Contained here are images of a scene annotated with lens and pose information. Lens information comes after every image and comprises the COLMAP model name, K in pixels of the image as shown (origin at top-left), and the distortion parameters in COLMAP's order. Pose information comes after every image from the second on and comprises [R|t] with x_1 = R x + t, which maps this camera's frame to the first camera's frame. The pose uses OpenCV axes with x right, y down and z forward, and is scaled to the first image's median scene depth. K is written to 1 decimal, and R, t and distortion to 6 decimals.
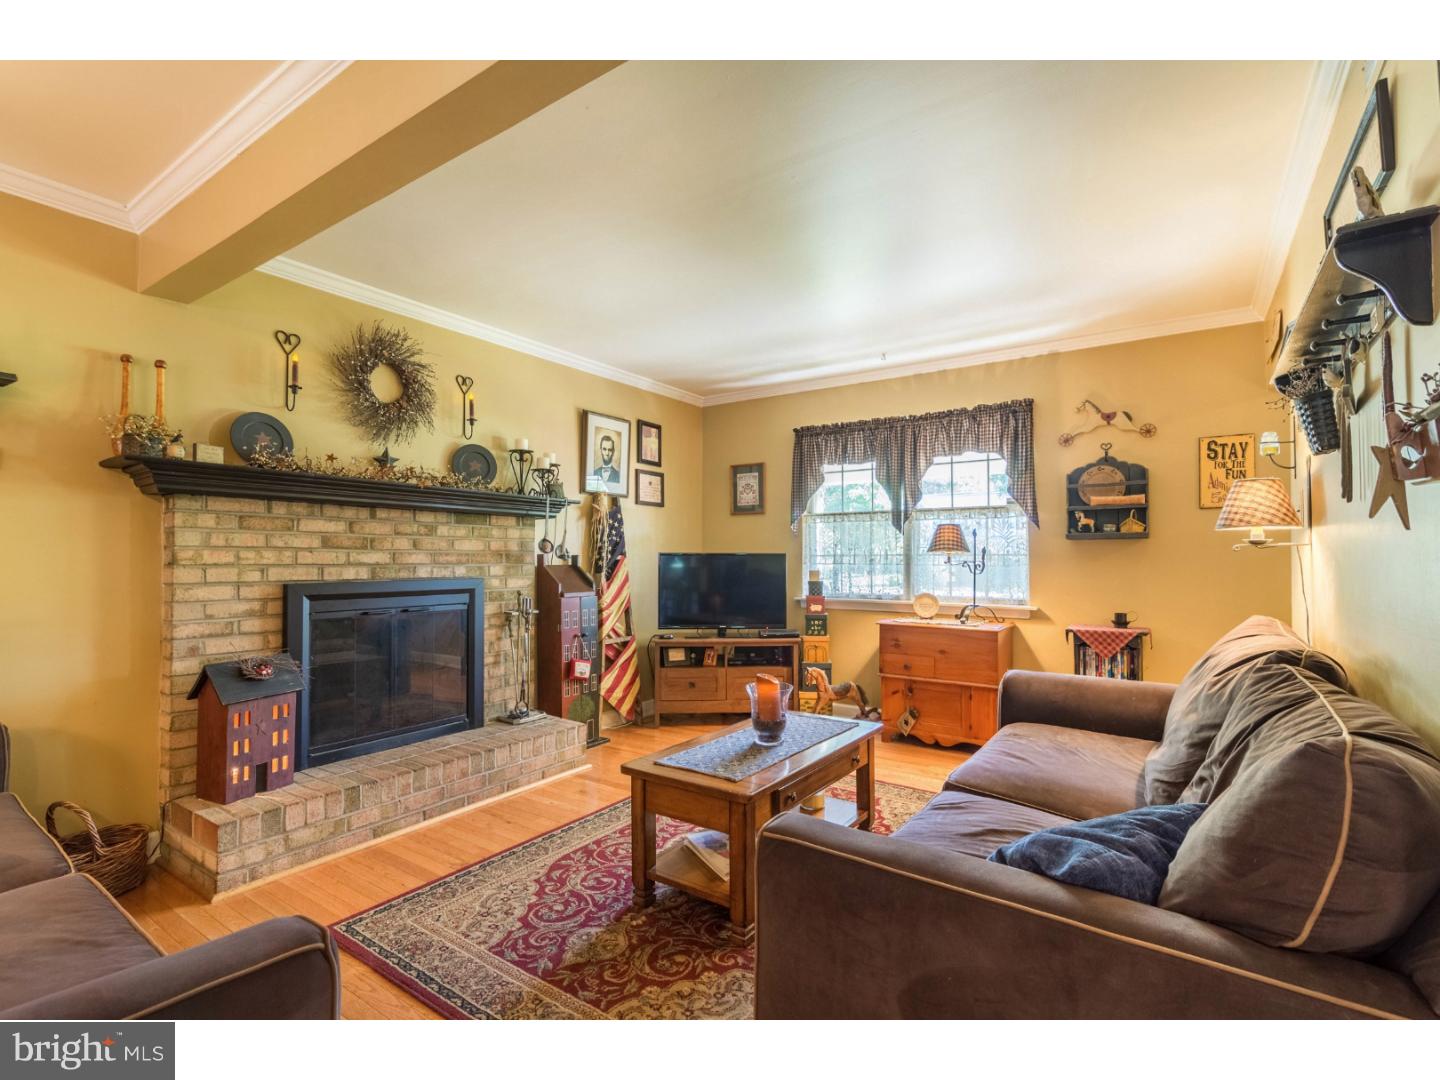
lens RADIAL K [[683.6, 0, 695.6], [0, 683.6, 542.4], [0, 0, 1]] dist [-0.001715, -0.001085]
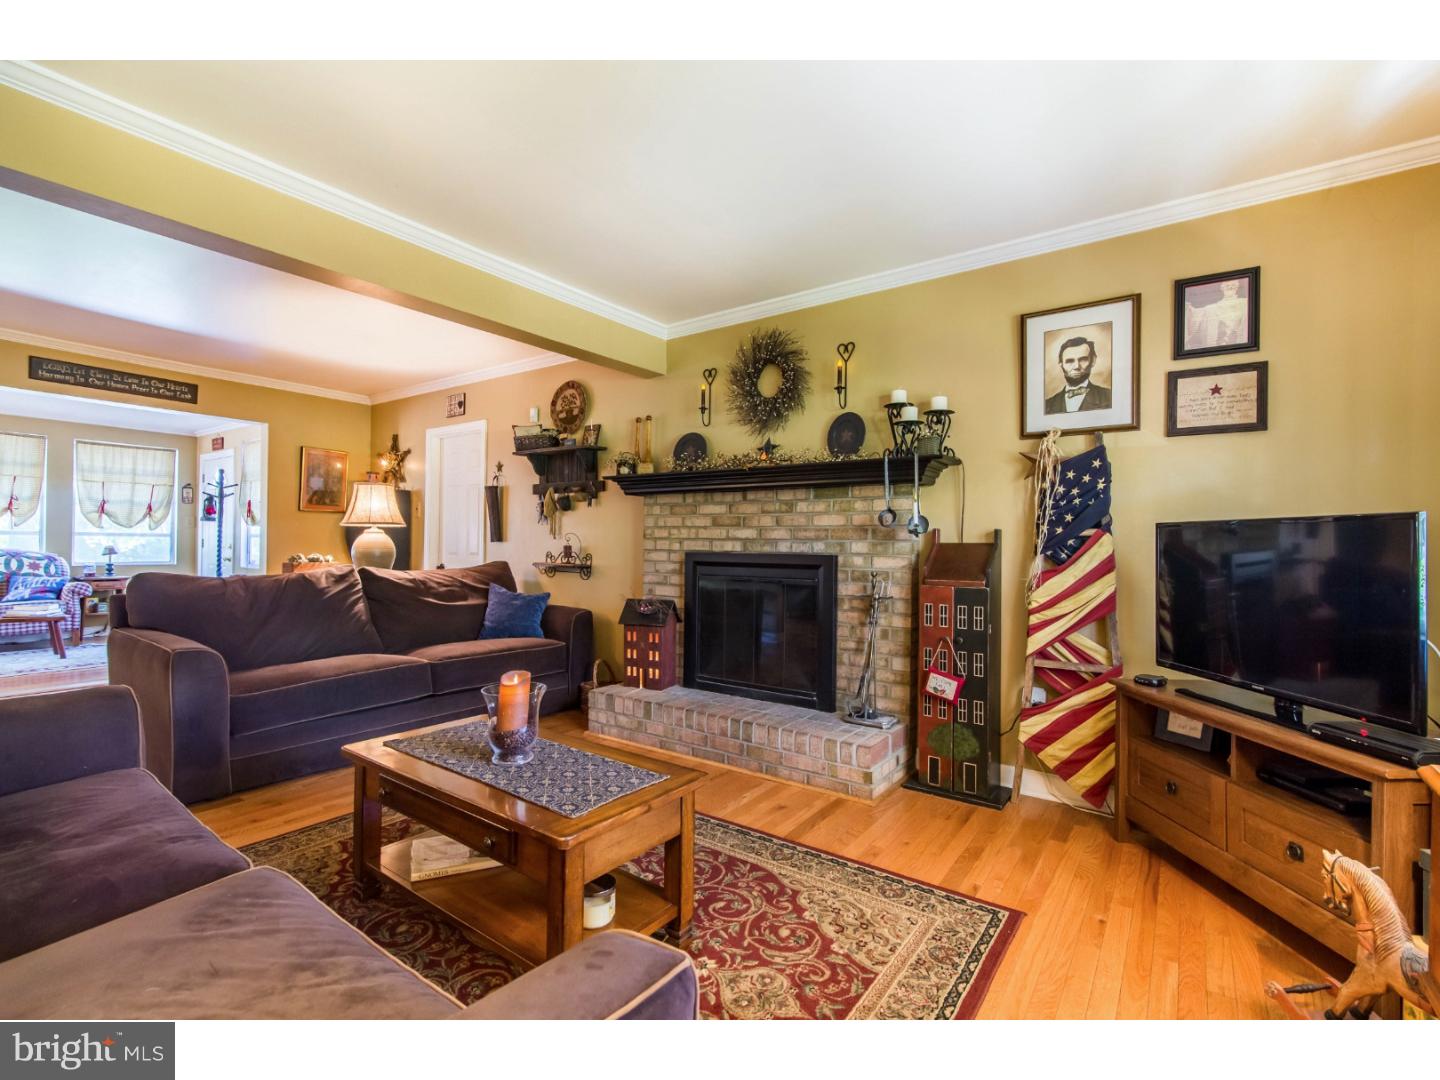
lens RADIAL K [[658.0, 0, 739.0], [0, 658.0, 538.7], [0, 0, 1]] dist [-0.002228, -0.000309]
pose [[0.007581, -0.003975, -0.999963, 0.613912], [0.015770, 0.999868, -0.003856, 0.032515], [0.999847, -0.015740, 0.007643, 0.896292]]
